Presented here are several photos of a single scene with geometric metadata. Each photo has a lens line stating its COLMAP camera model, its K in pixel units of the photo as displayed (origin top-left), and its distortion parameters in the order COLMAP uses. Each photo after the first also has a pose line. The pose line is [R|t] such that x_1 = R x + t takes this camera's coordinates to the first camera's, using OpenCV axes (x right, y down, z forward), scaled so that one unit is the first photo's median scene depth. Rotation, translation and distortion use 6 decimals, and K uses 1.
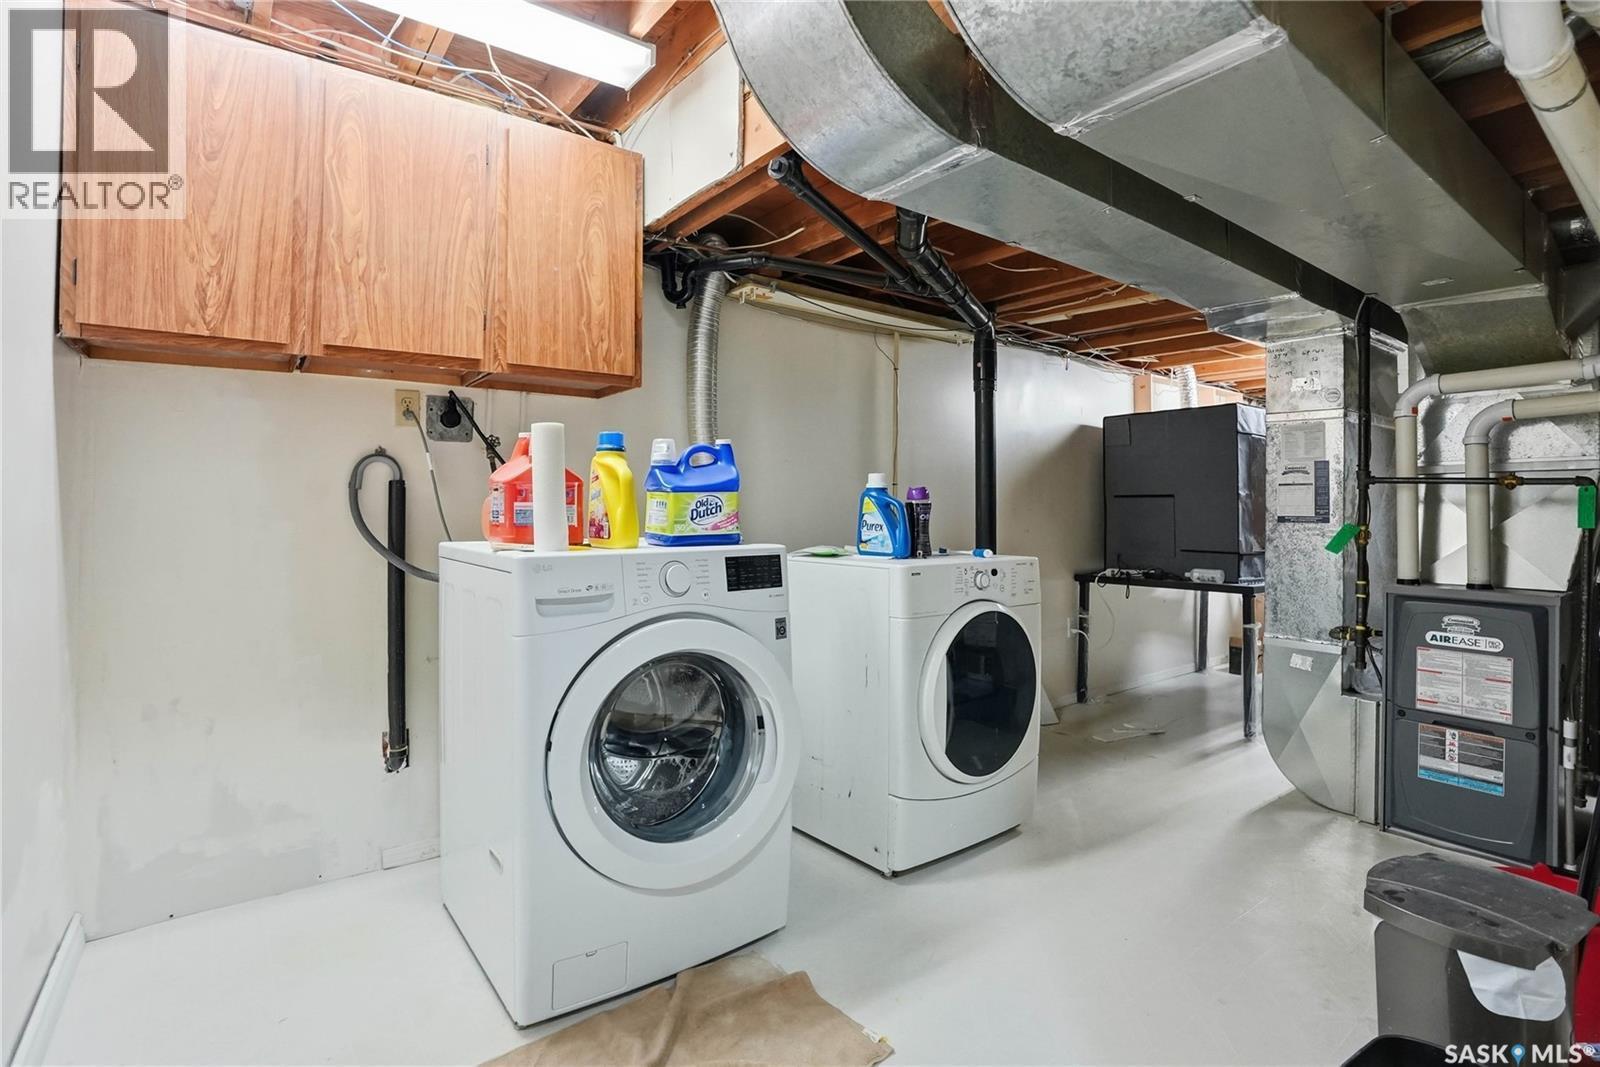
lens RADIAL K [[764.6, 0, 792.3], [0, 764.6, 502.8], [0, 0, 1]] dist [-0.042815, 0.006246]
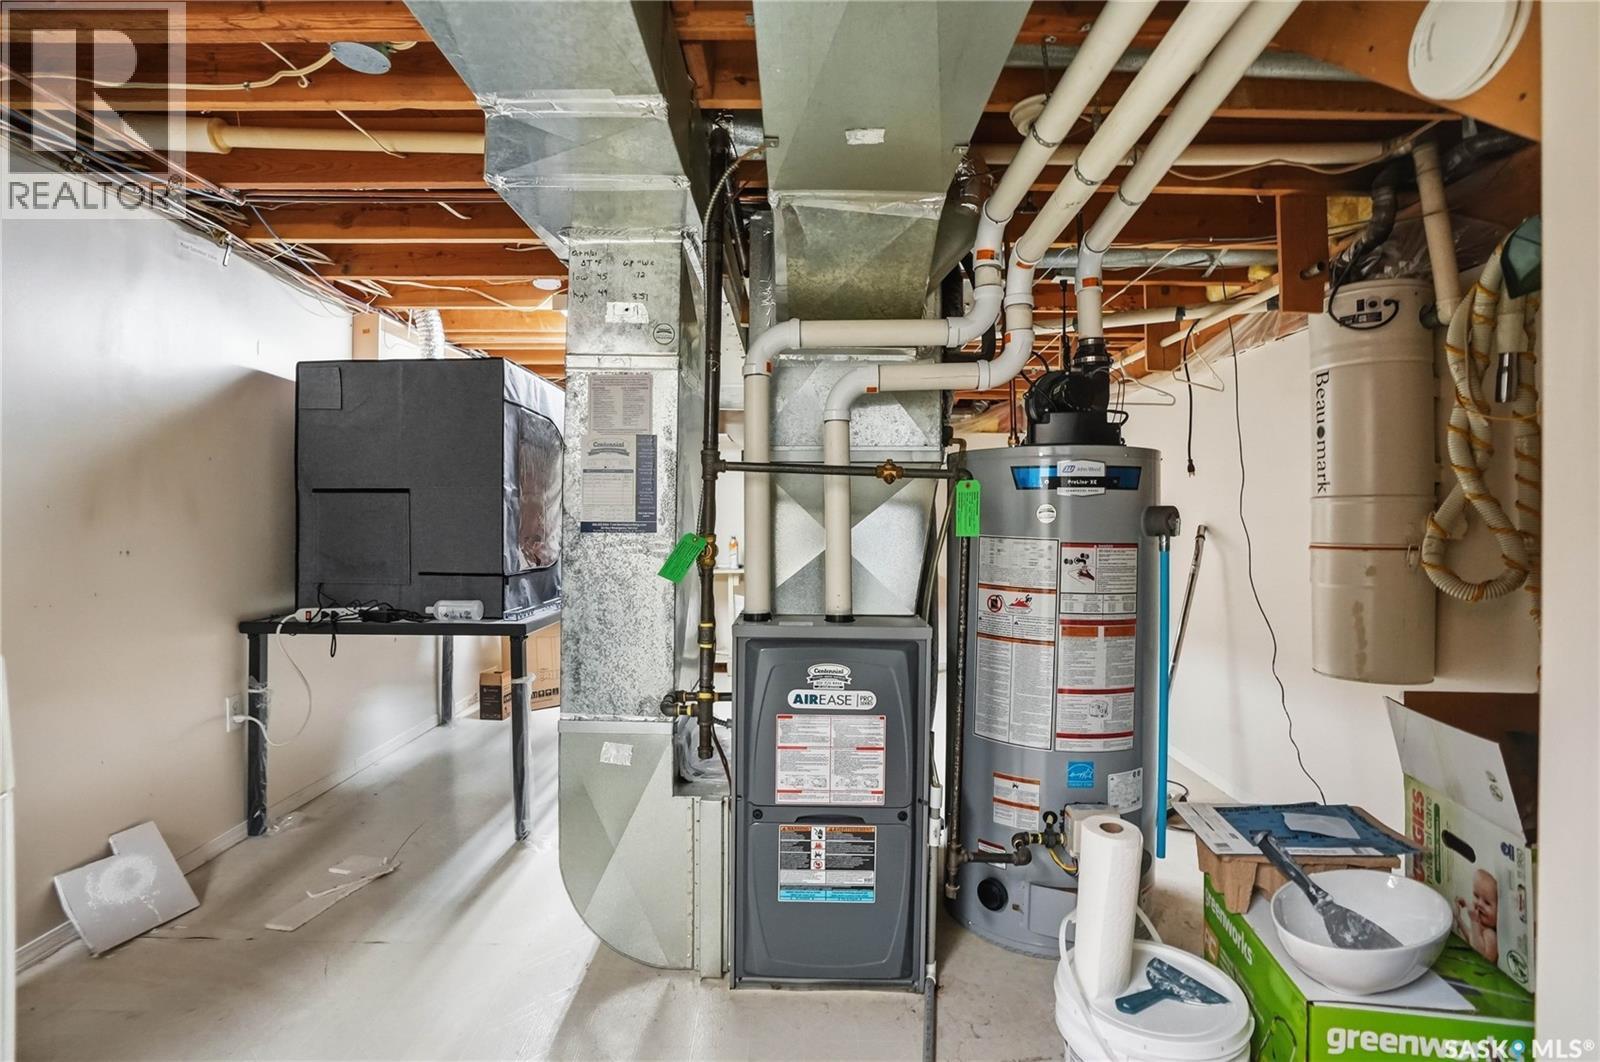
lens RADIAL K [[764.6, 0, 803.8], [0, 764.6, 517.0], [0, 0, 1]] dist [-0.042815, 0.006246]
pose [[0.582103, 0.000034, 0.813115, 0.251900], [-0.011217, 0.999905, 0.007988, 0.006731], [-0.813037, -0.013770, 0.582048, 0.502809]]
